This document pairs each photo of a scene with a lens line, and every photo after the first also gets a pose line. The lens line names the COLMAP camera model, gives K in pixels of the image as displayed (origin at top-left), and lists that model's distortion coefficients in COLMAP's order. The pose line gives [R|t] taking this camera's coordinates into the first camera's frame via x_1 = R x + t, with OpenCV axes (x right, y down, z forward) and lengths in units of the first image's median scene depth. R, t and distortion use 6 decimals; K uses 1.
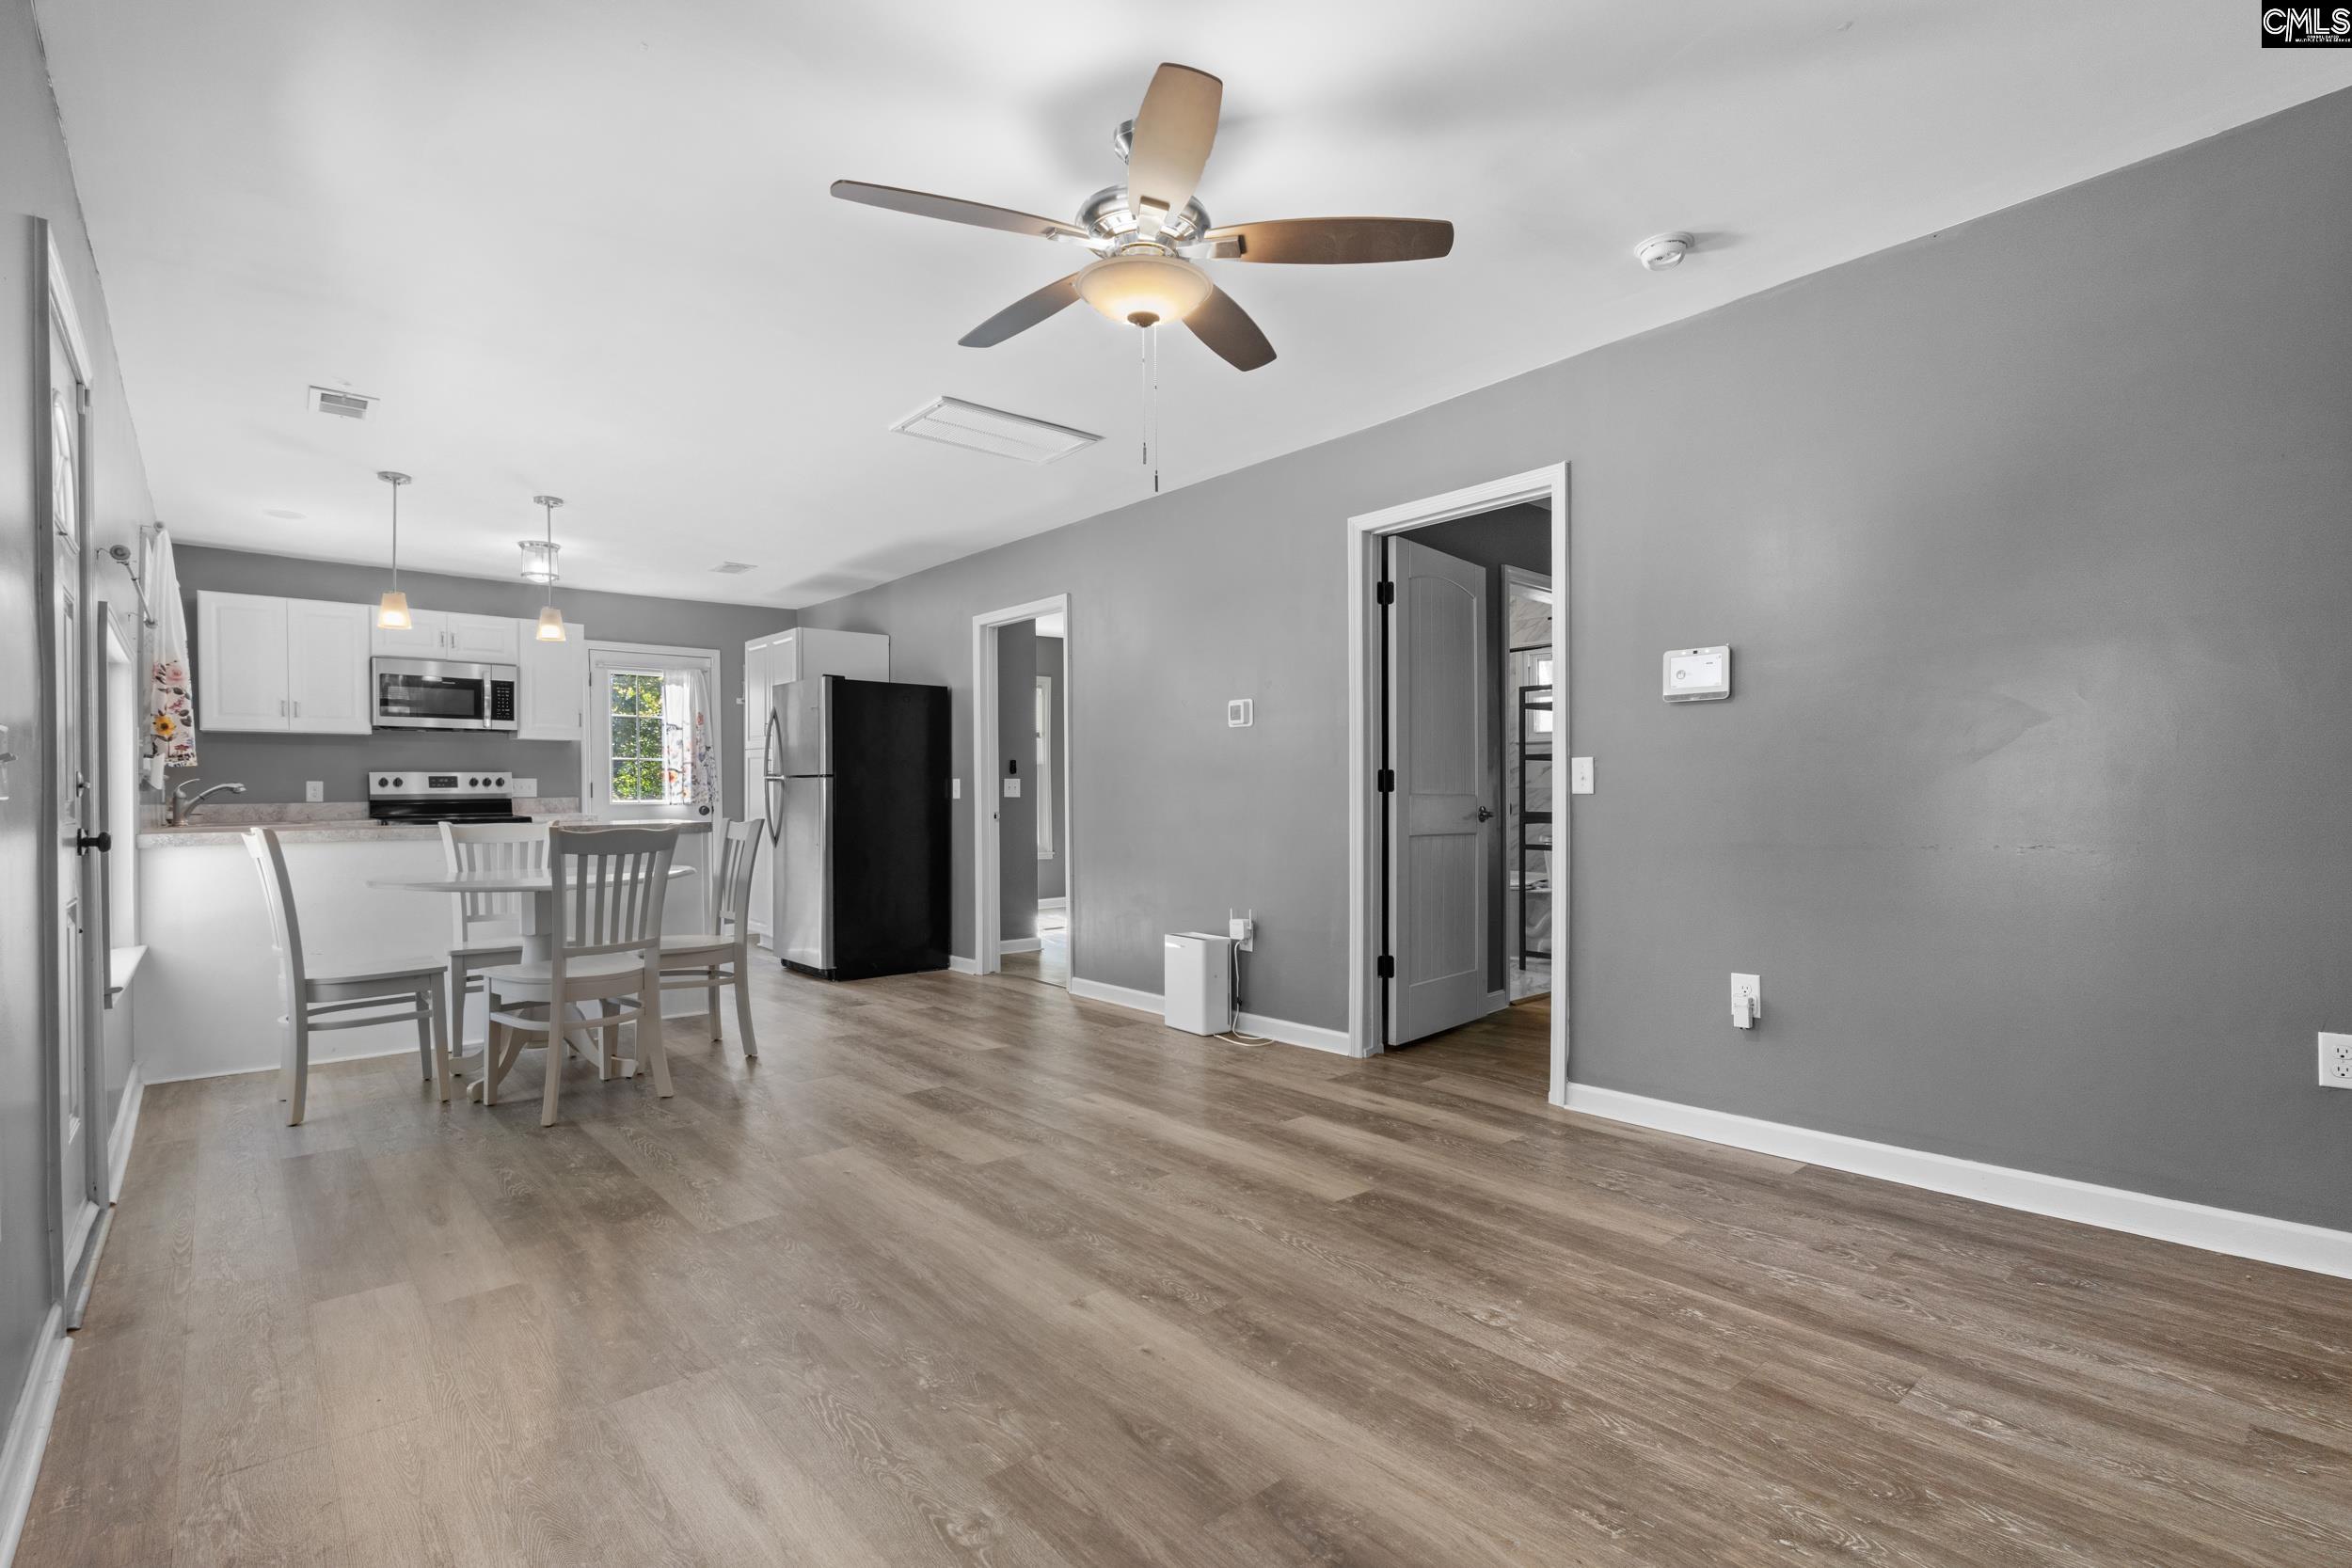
lens RADIAL K [[1092.0, 0, 1170.1], [0, 1092.0, 797.2], [0, 0, 1]] dist [-0.000566, 0.000031]
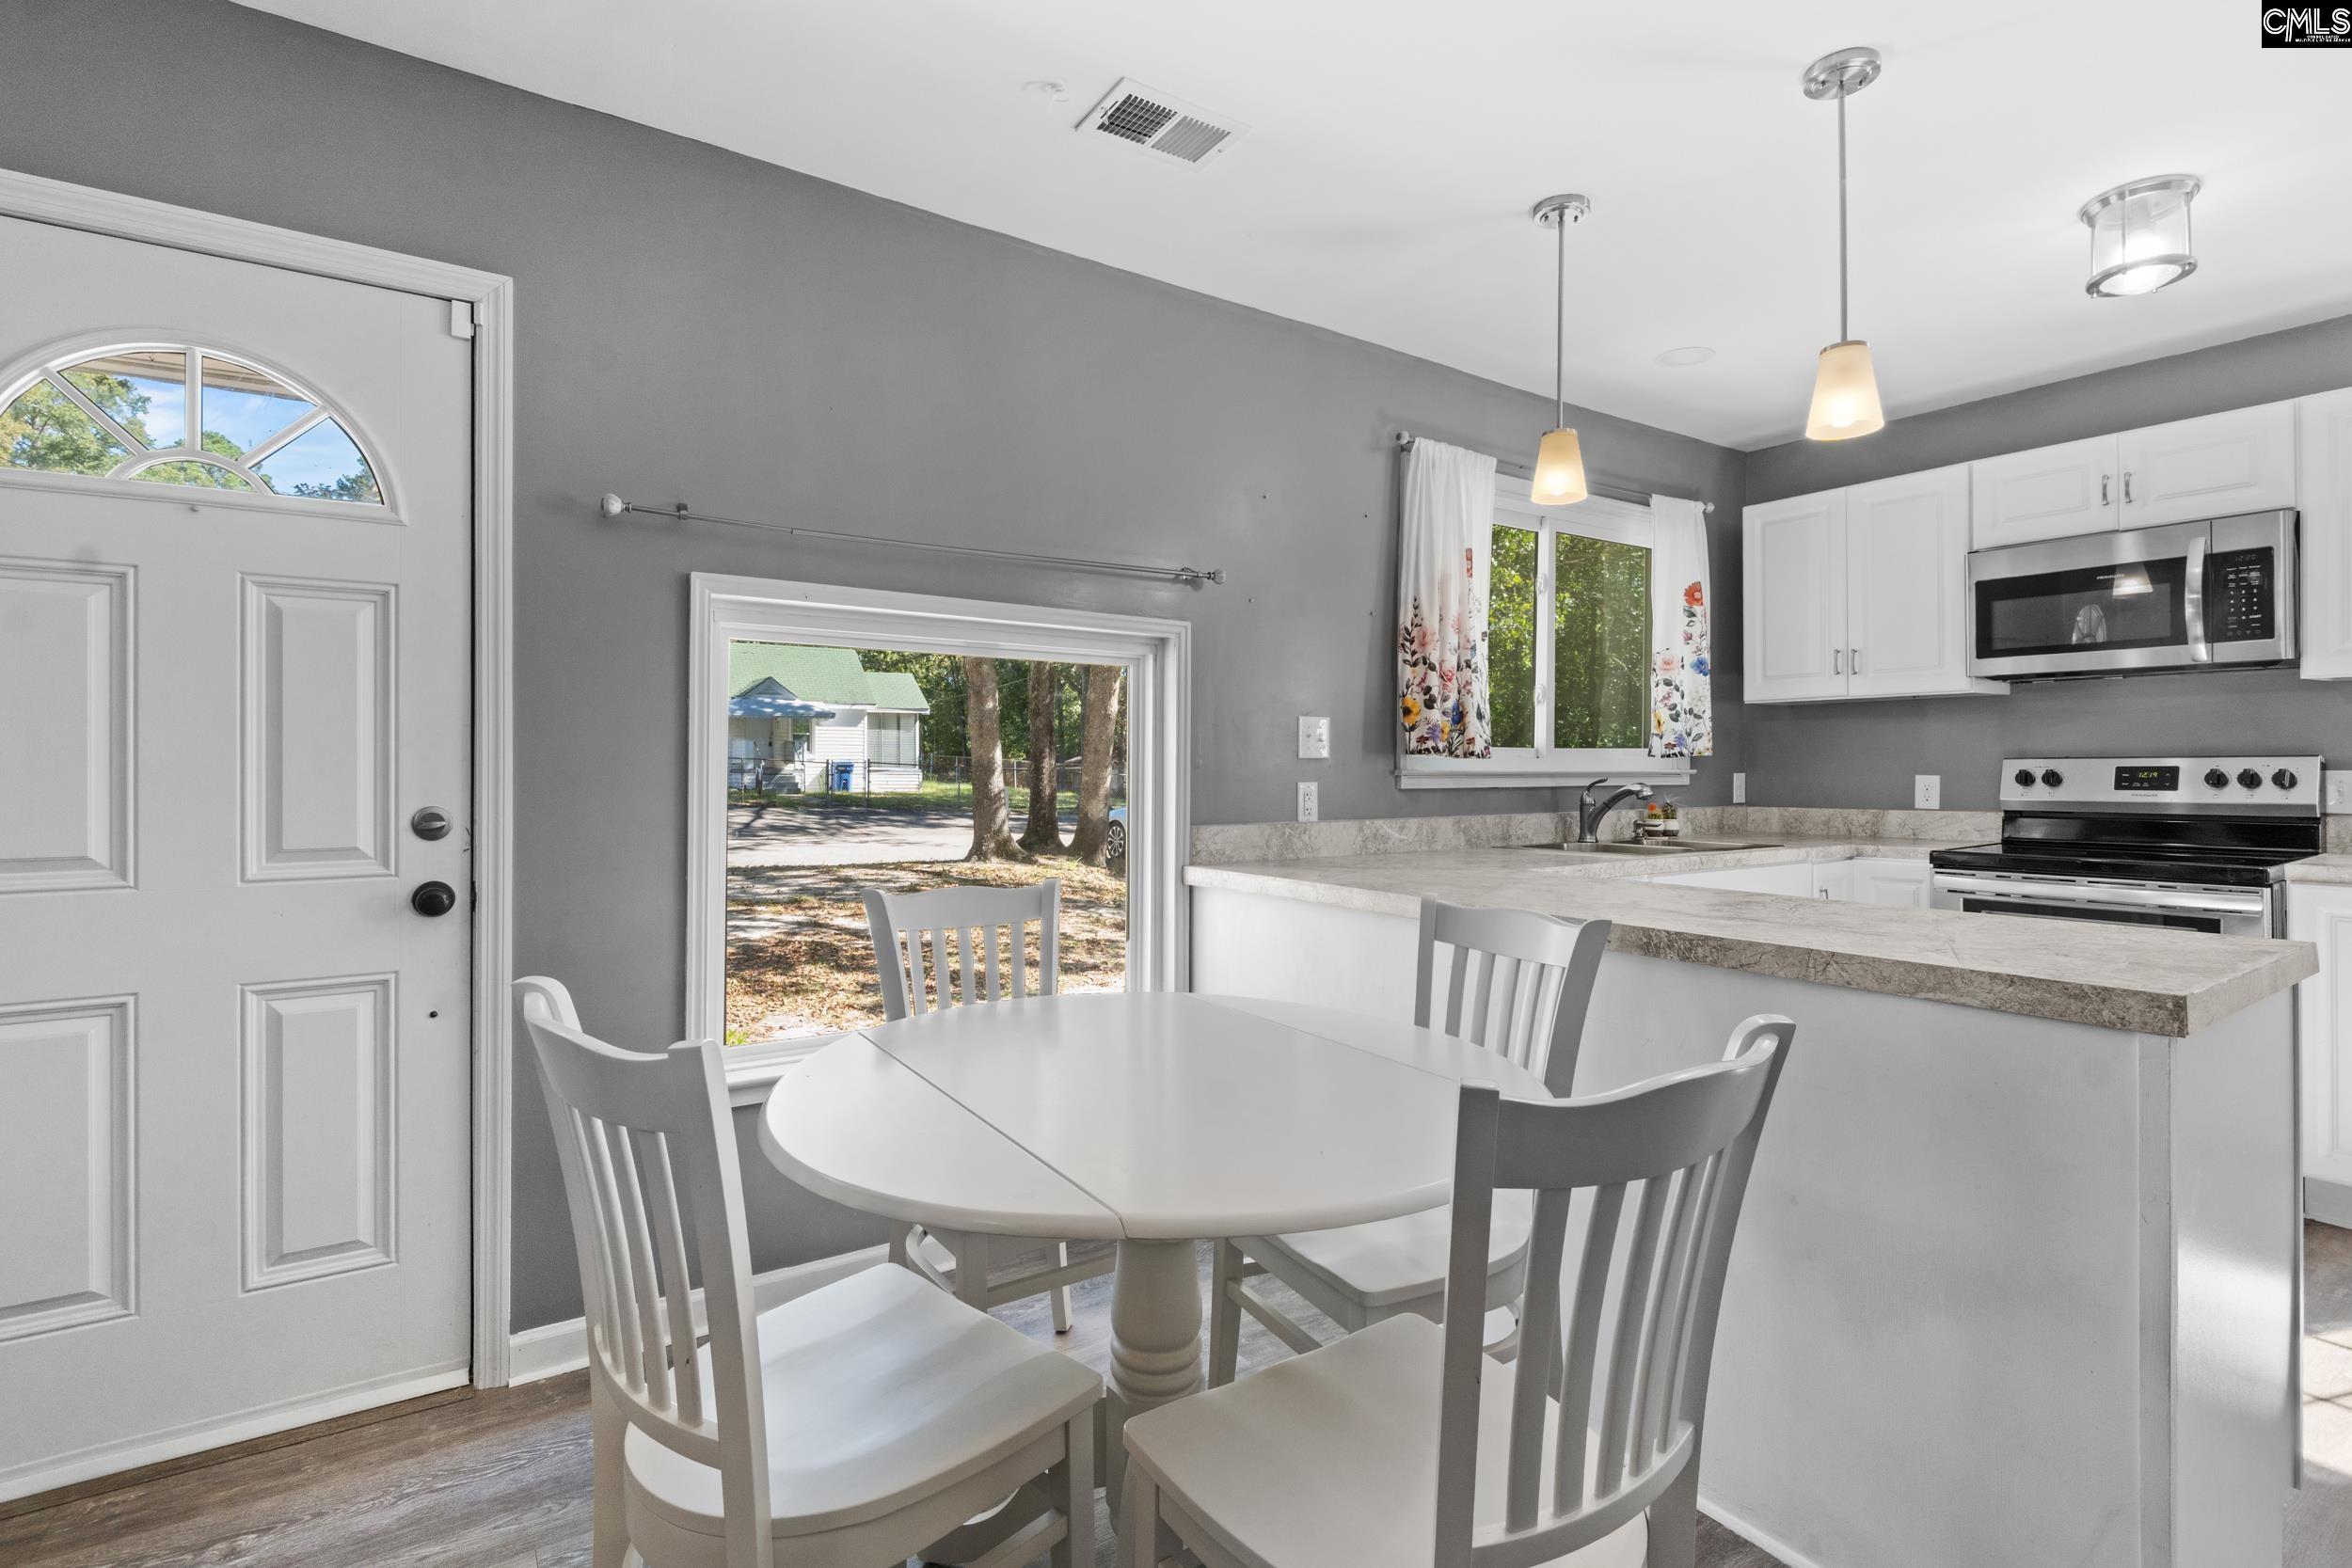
lens RADIAL K [[1101.7, 0, 1181.3], [0, 1101.7, 758.1], [0, 0, 1]] dist [-0.002204, -0.000250]
pose [[-0.116980, 0.001796, -0.993133, -0.123896], [-0.001155, 0.999997, 0.001944, -0.024048], [0.993134, 0.001375, -0.116977, 0.639992]]
